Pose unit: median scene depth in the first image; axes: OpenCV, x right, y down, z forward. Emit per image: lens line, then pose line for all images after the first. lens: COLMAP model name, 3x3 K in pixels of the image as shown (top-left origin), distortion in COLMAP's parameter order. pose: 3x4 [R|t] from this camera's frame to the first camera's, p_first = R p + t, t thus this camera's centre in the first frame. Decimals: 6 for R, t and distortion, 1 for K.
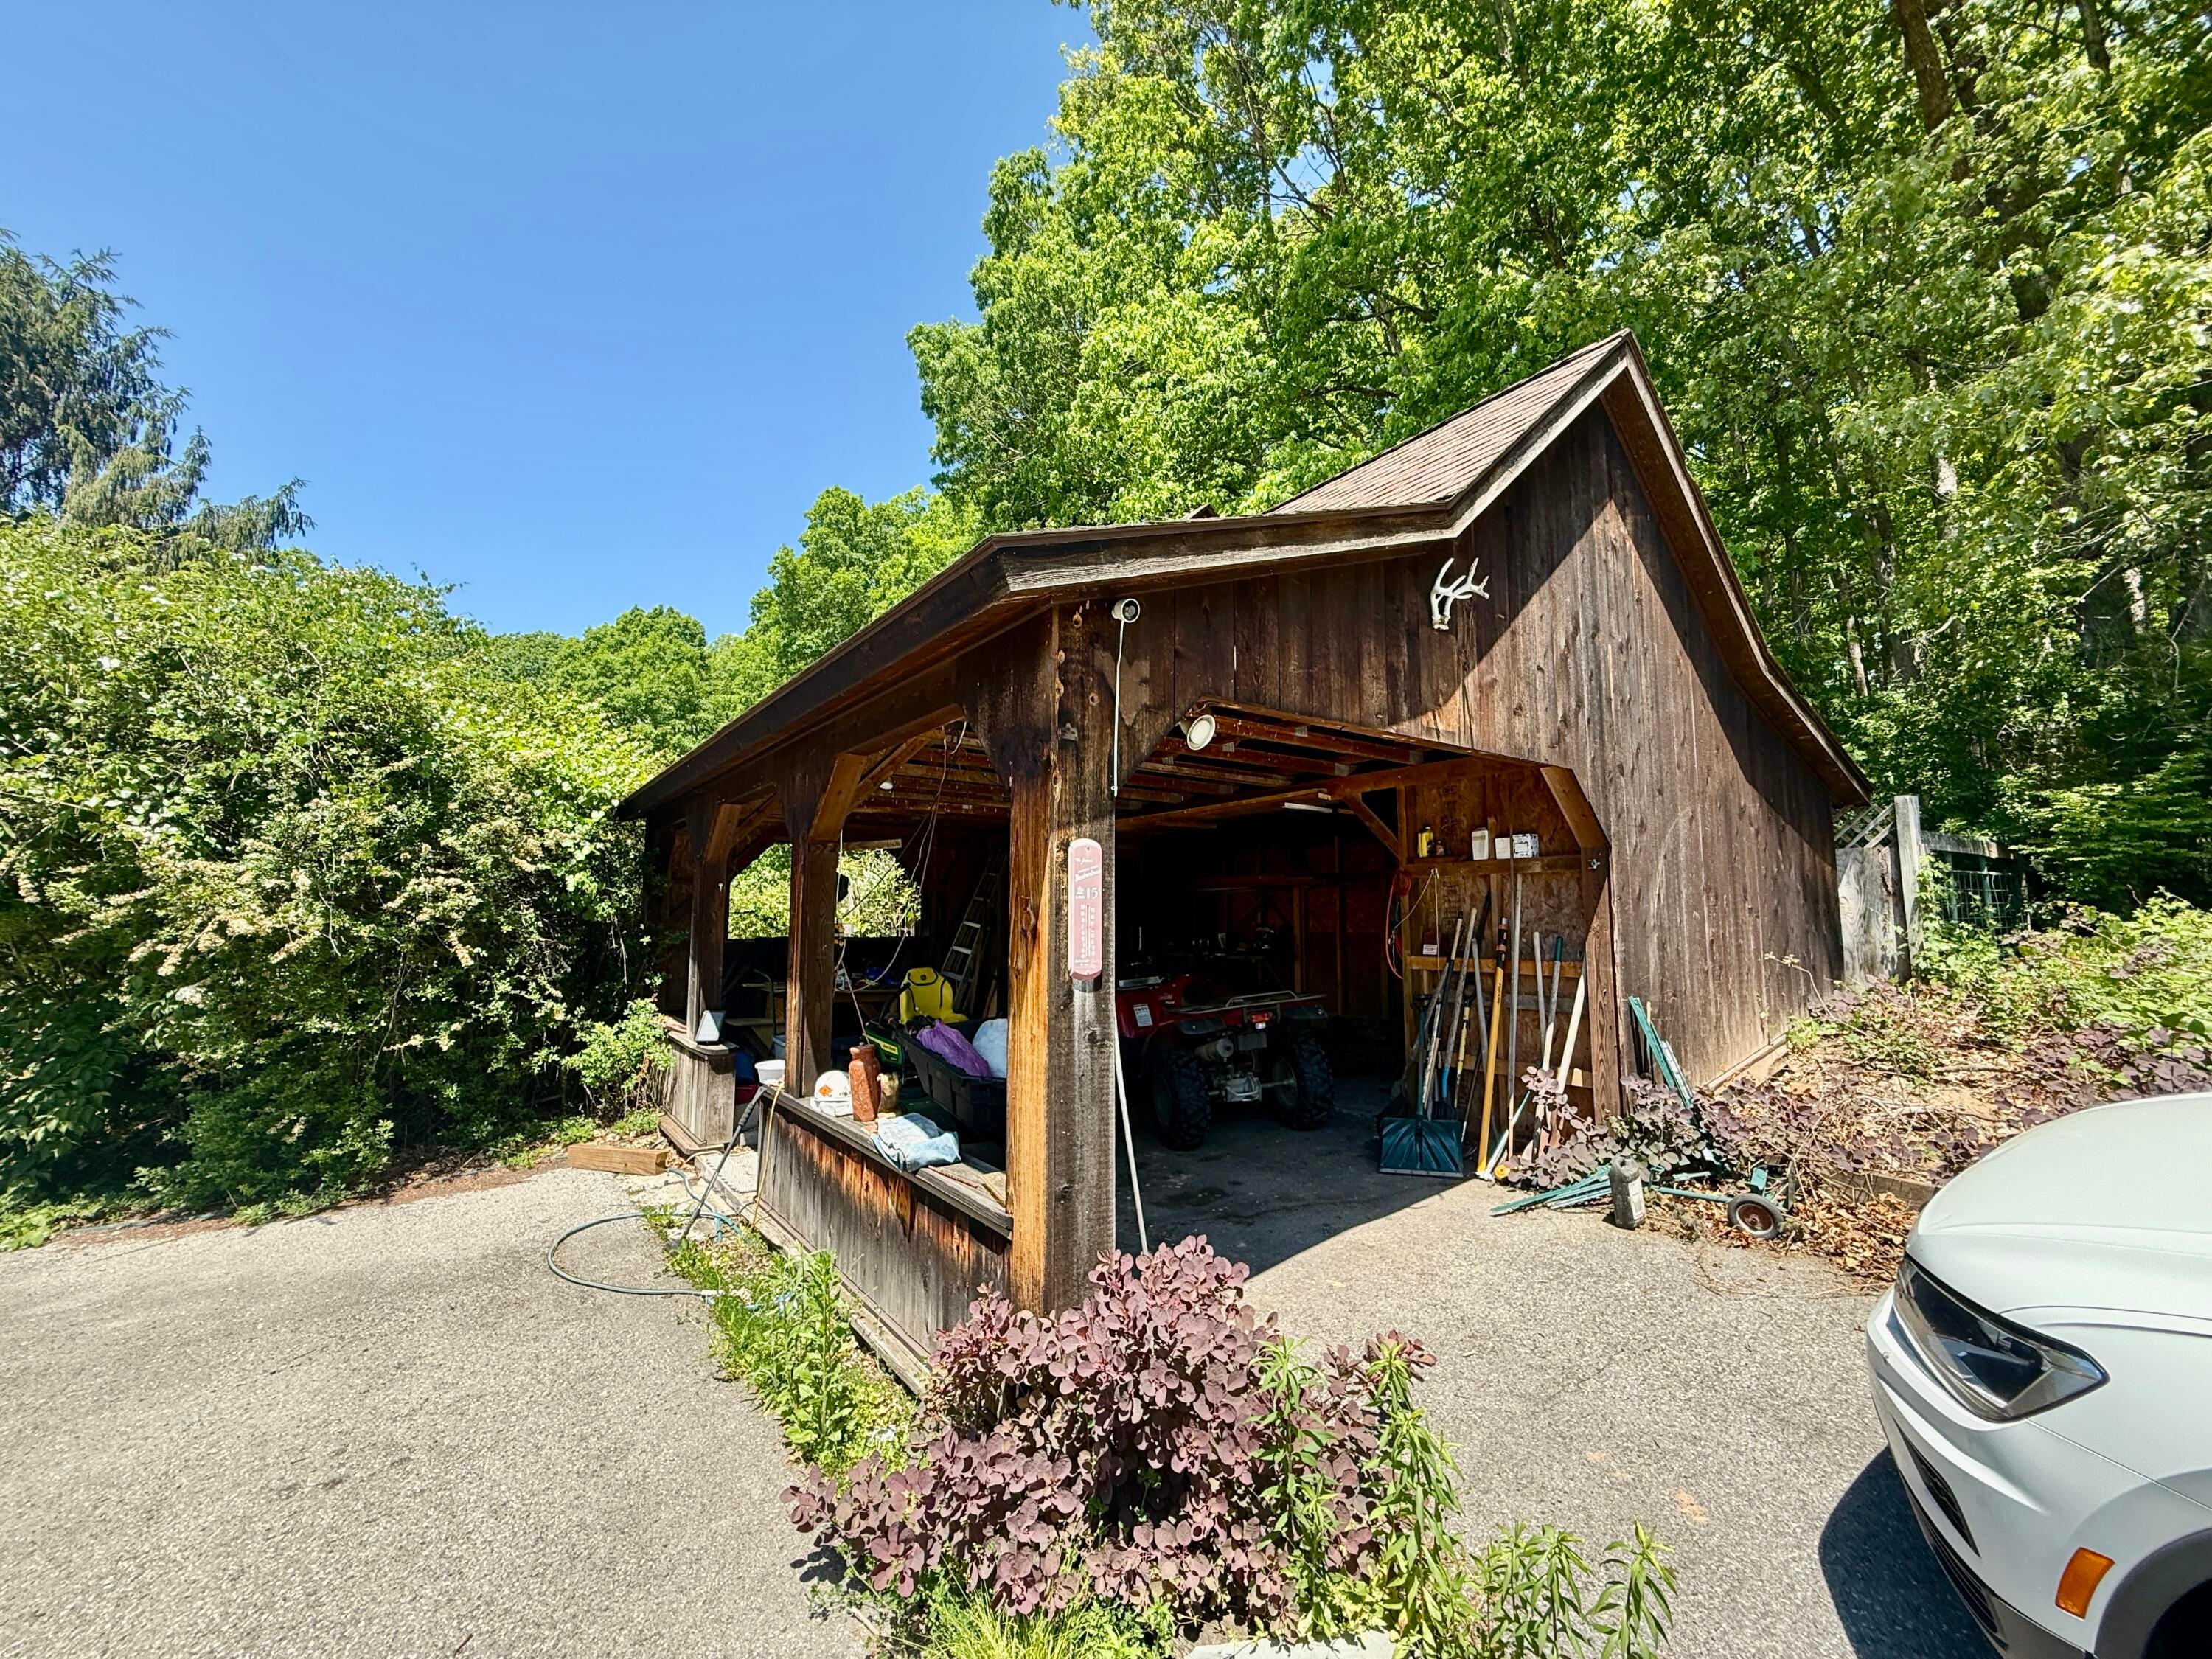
lens RADIAL K [[880.3, 0, 1104.6], [0, 880.3, 828.9], [0, 0, 1]] dist [0.000506, 0.000127]
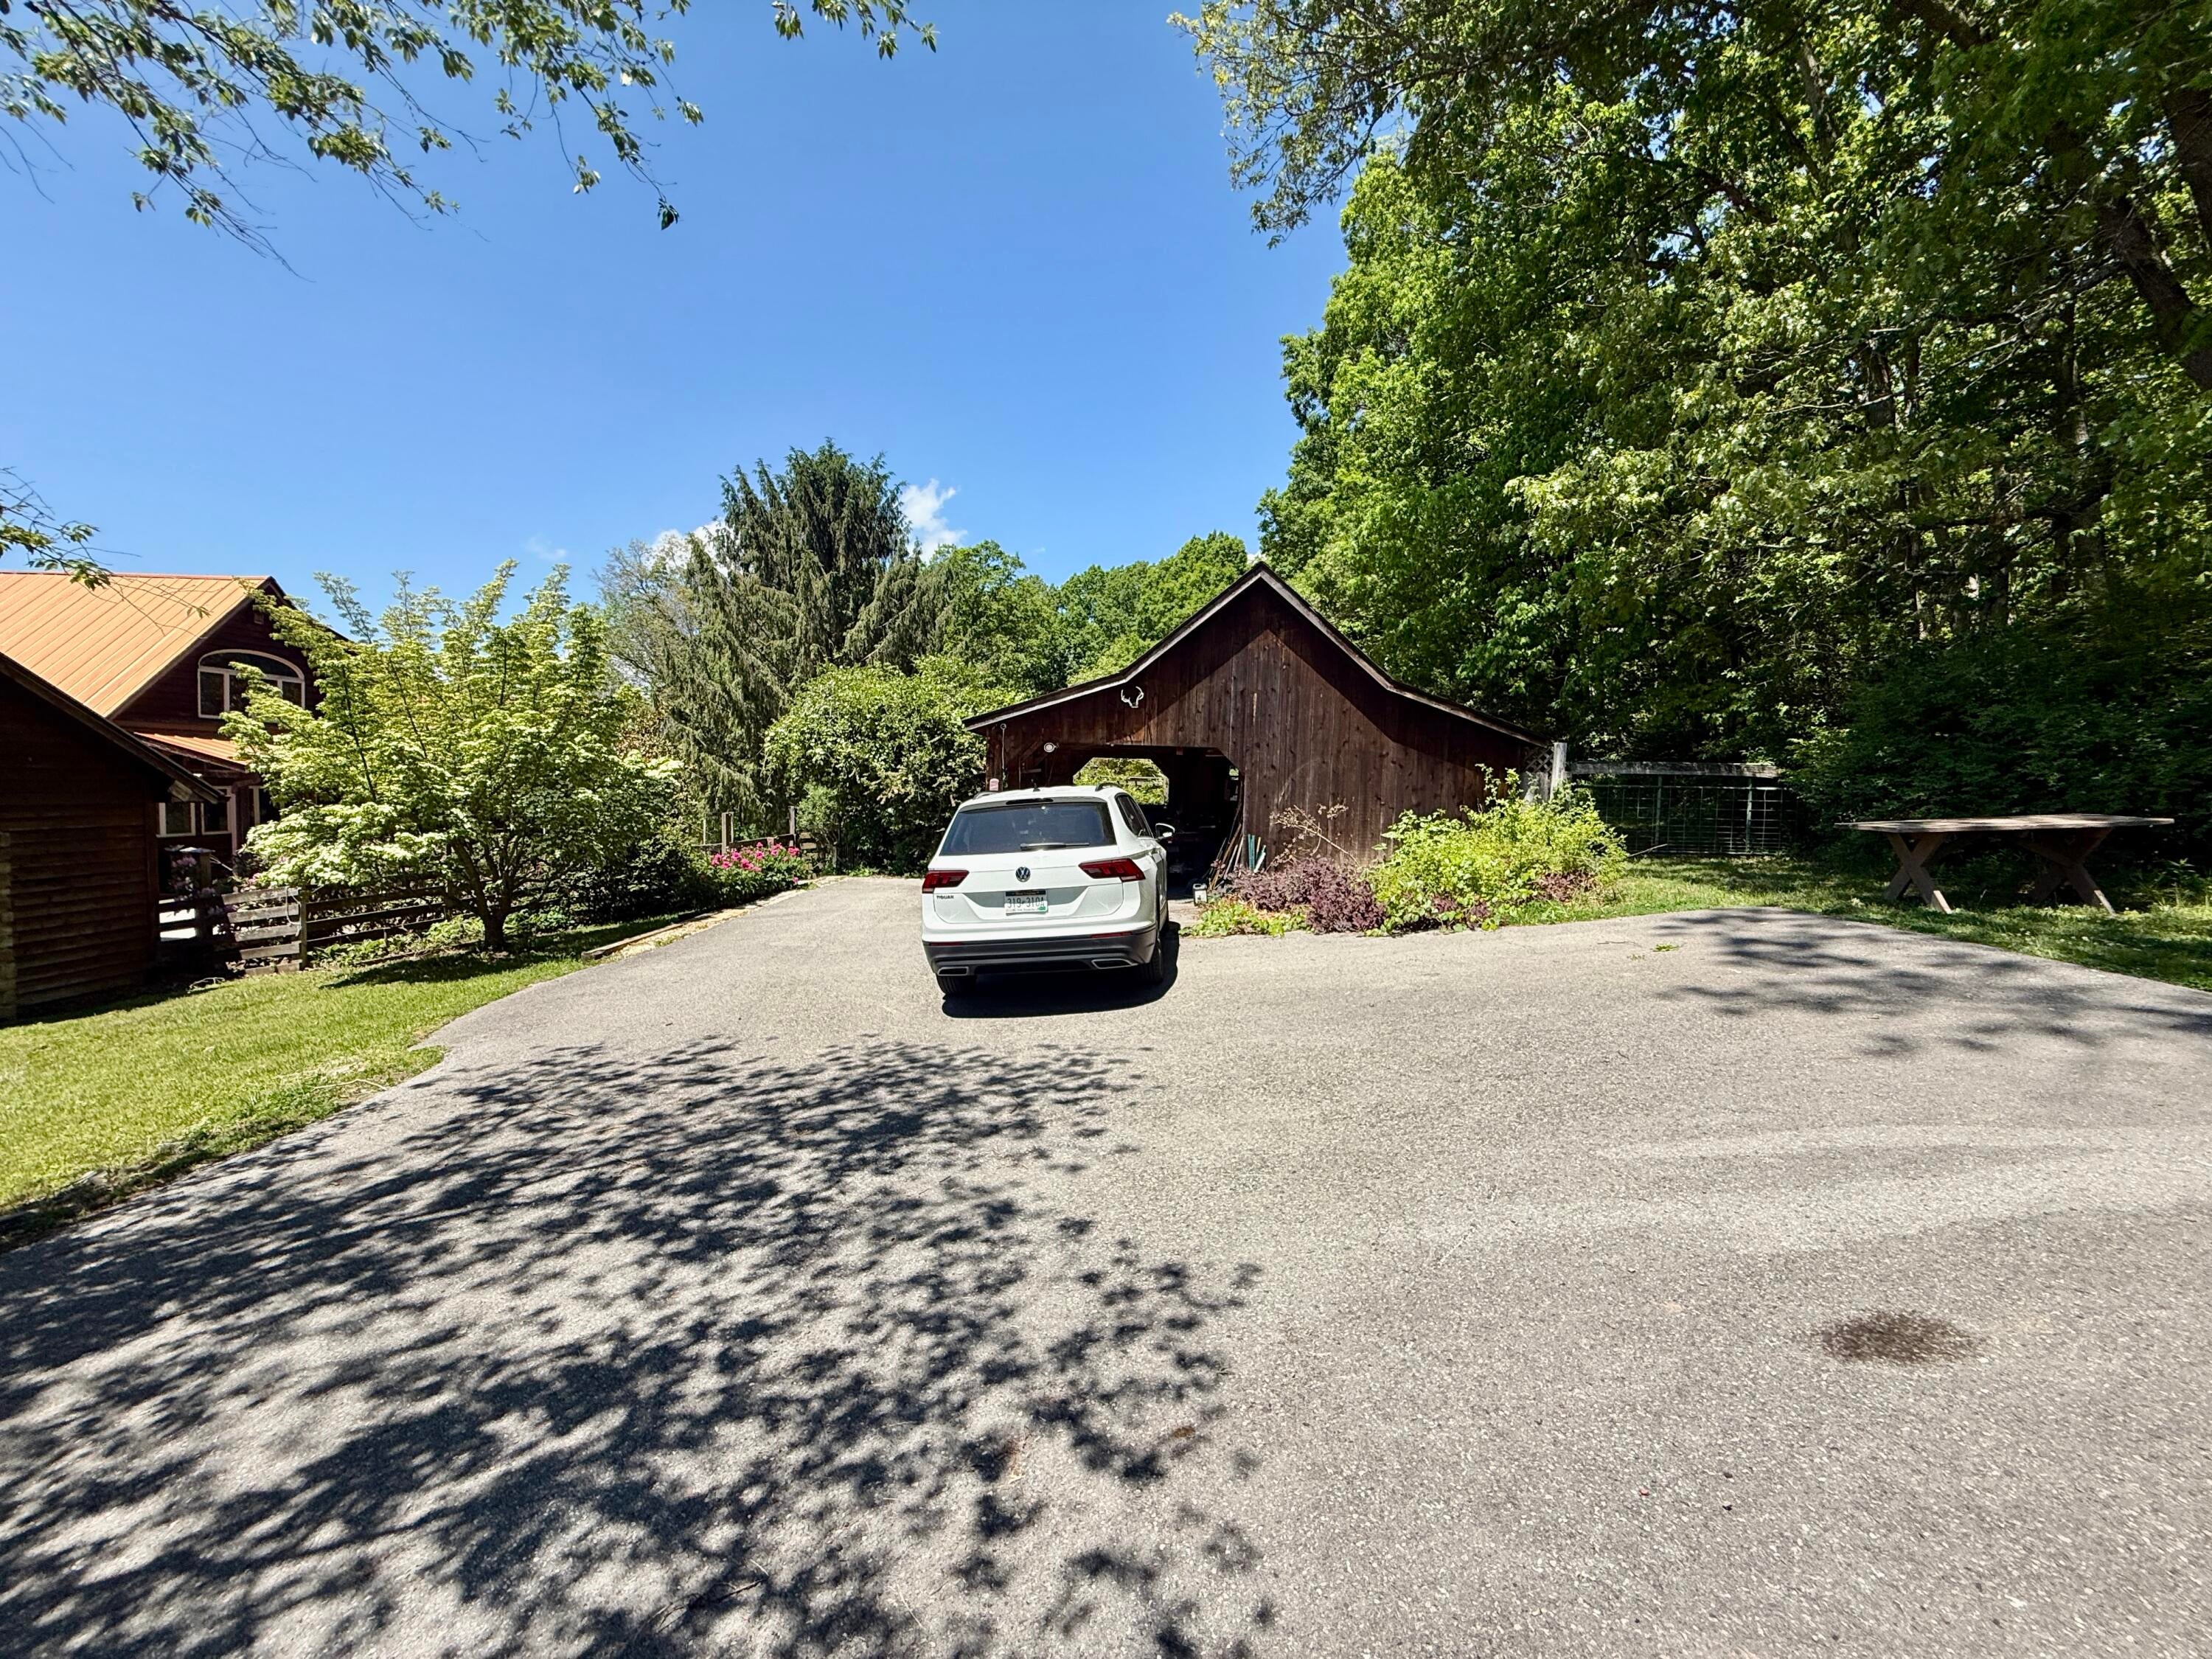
lens RADIAL K [[880.3, 0, 1107.2], [0, 880.3, 829.5], [0, 0, 1]] dist [0.000506, 0.000127]
pose [[0.806192, 0.048607, -0.589653, 1.534932], [0.031112, 0.991758, 0.124291, -0.127957], [0.590835, -0.118548, 0.798035, -1.147722]]
